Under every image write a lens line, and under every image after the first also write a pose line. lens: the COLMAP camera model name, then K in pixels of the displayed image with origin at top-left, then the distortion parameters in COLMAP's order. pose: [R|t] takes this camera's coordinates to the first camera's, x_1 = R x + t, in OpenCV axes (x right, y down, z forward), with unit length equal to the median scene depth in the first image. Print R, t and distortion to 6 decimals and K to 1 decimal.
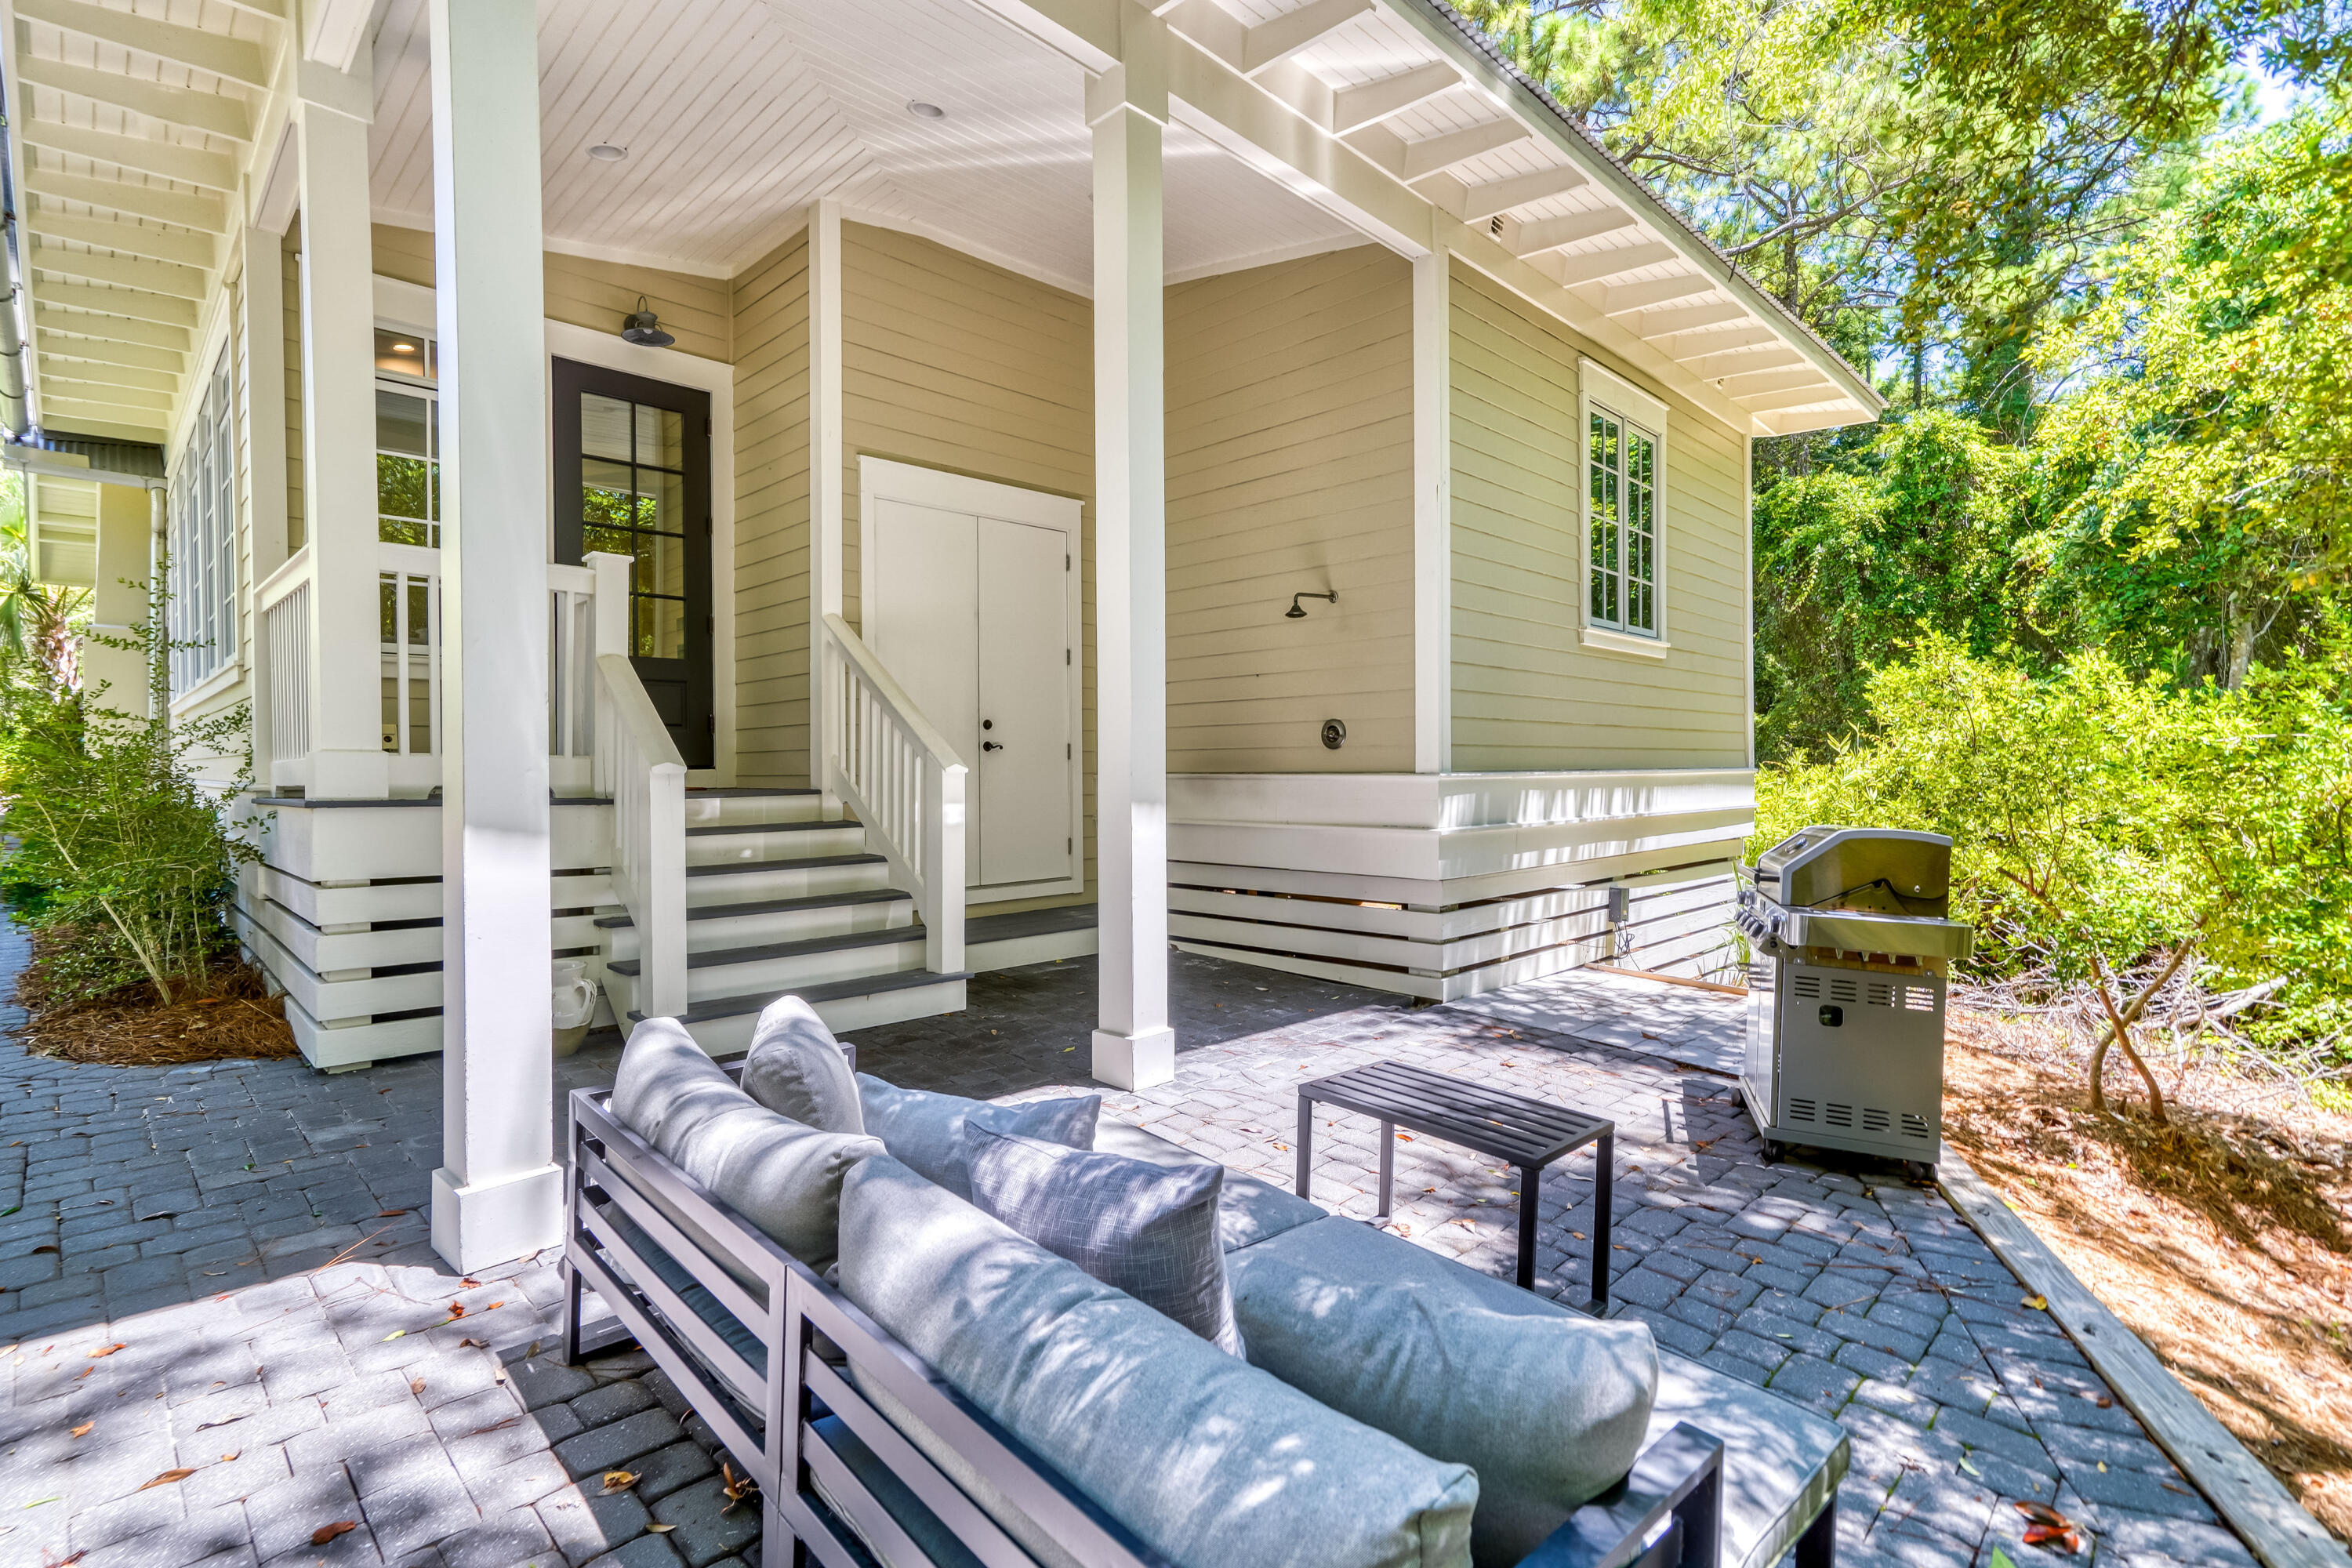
lens RADIAL K [[1112.4, 0, 1176.0], [0, 1112.4, 784.0], [0, 0, 1]] dist [0.001519, 0.000340]
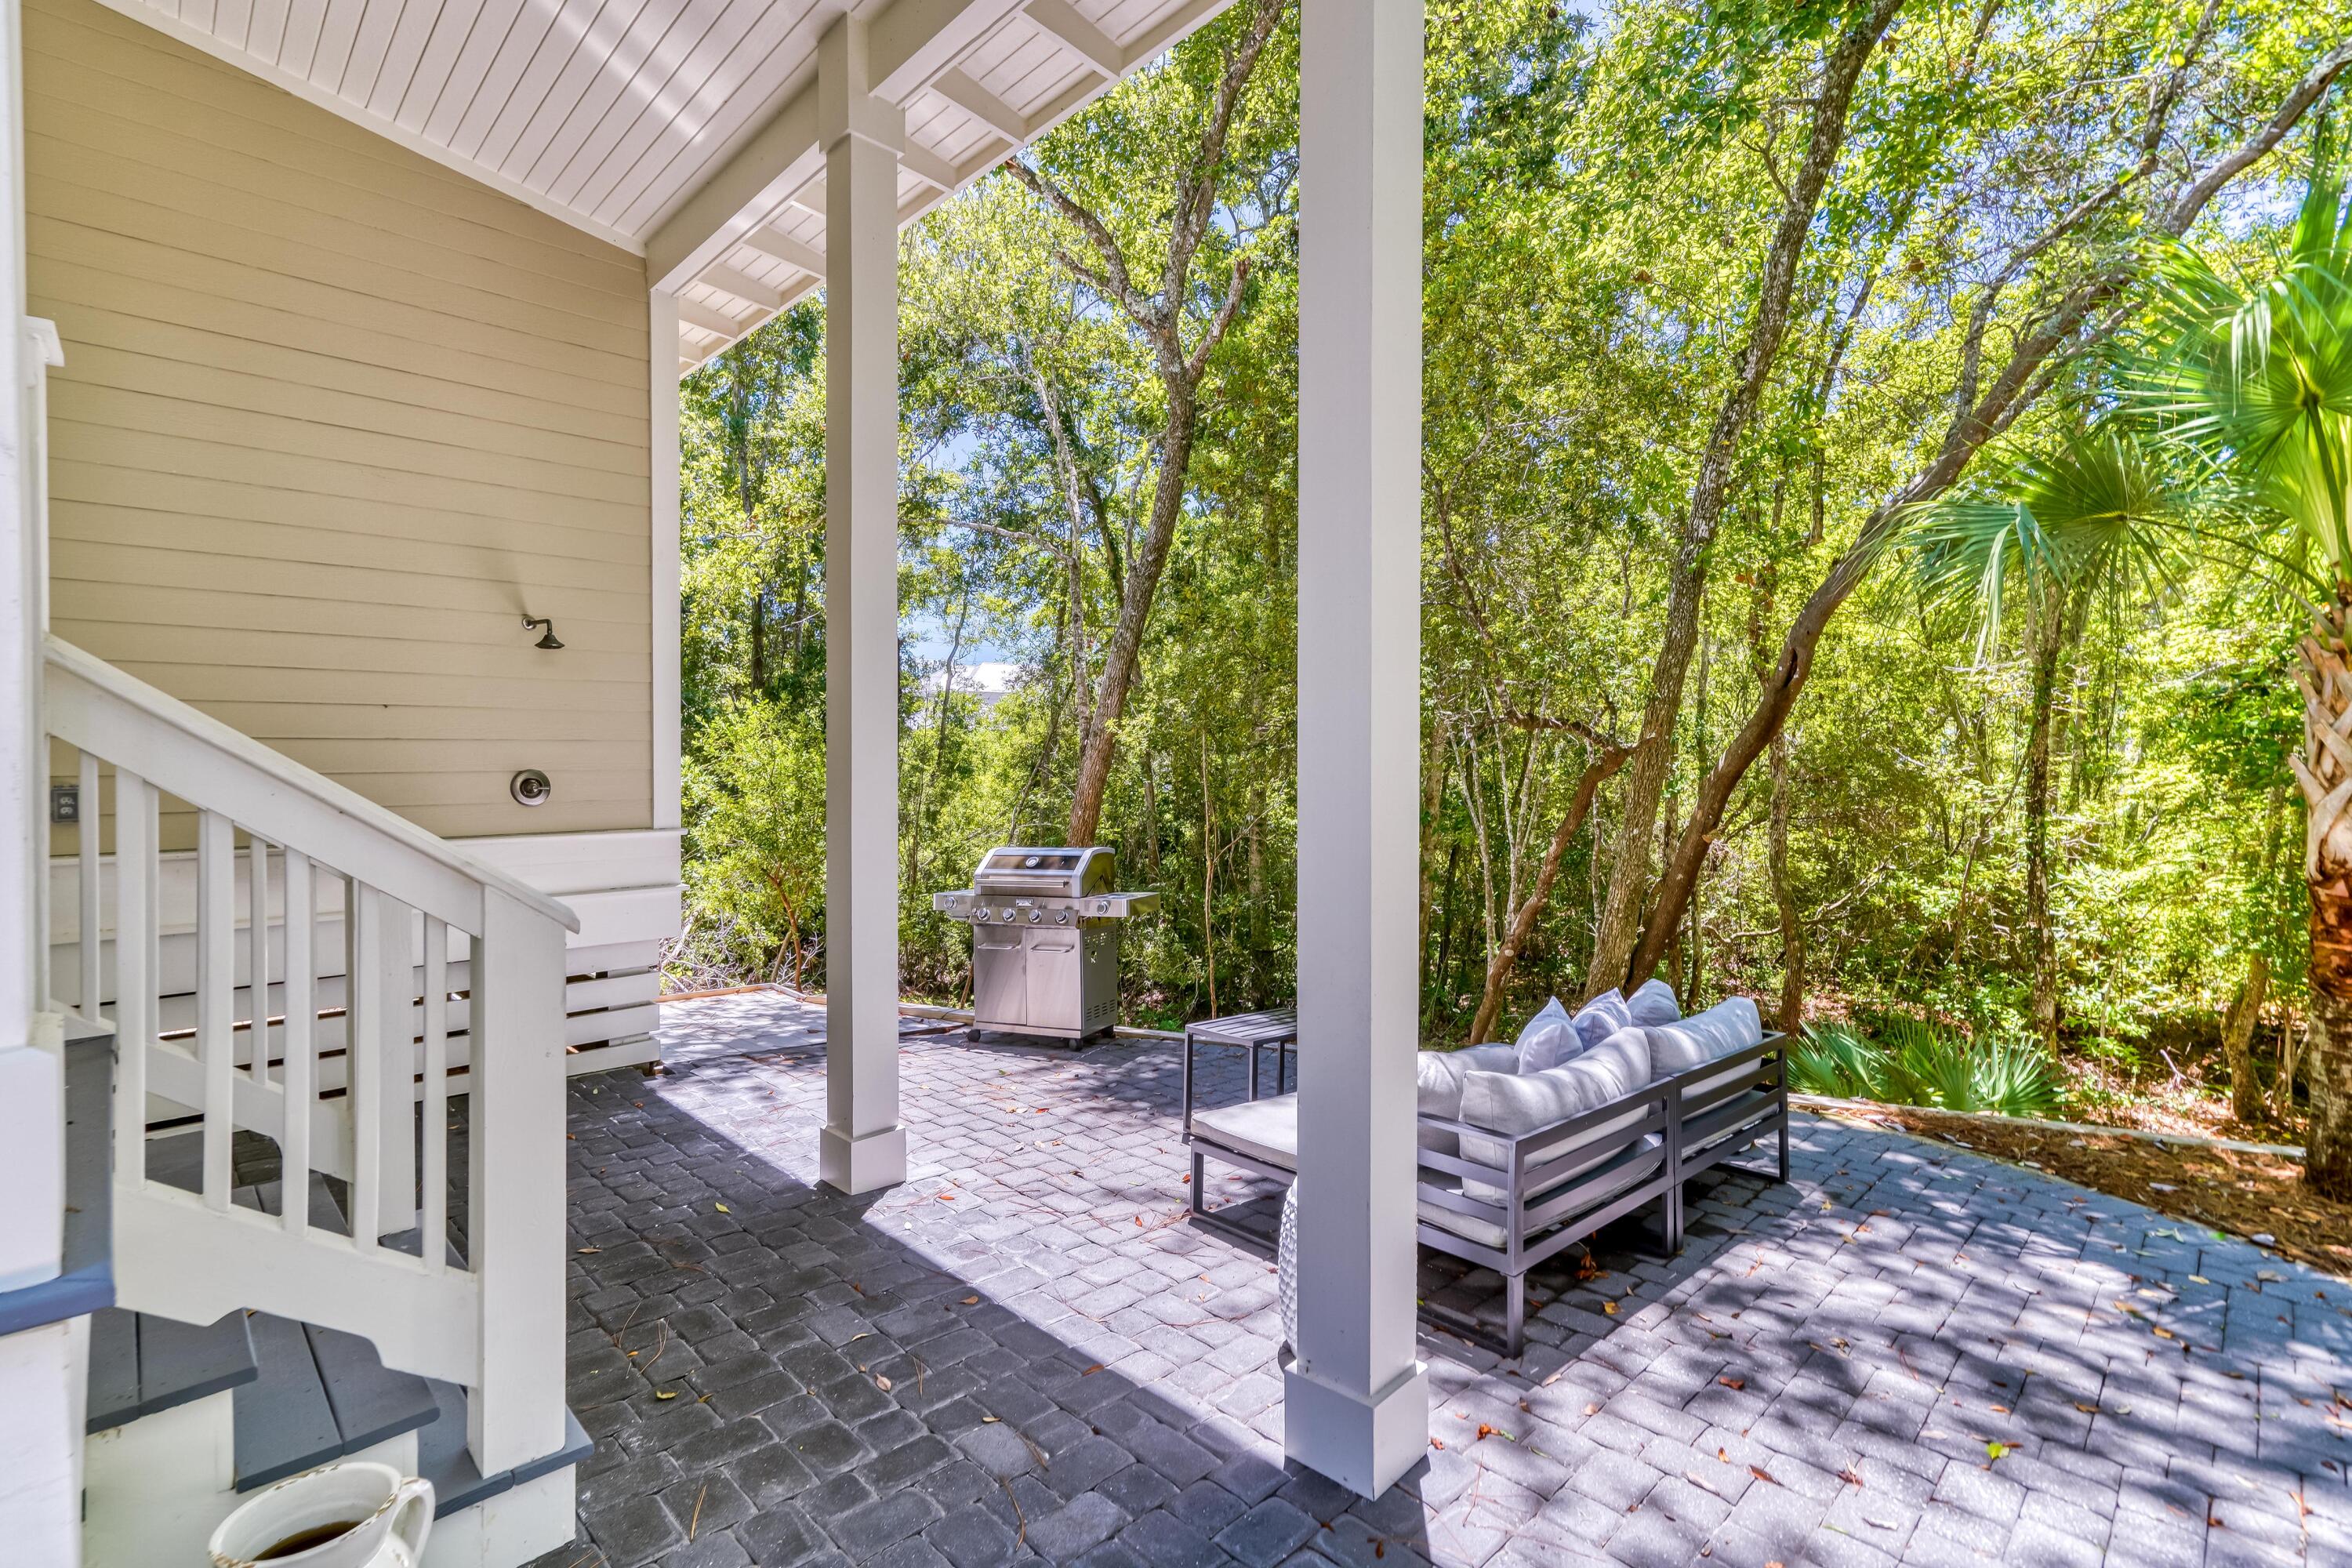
lens RADIAL K [[1061.9, 0, 1176.0], [0, 1061.9, 784.0], [0, 0, 1]] dist [-0.000562, -0.000066]
pose [[0.005853, -0.021372, 0.999754, -1.205600], [0.007650, 0.999743, 0.021327, -0.112002], [-0.999954, 0.007523, 0.006015, 0.955929]]
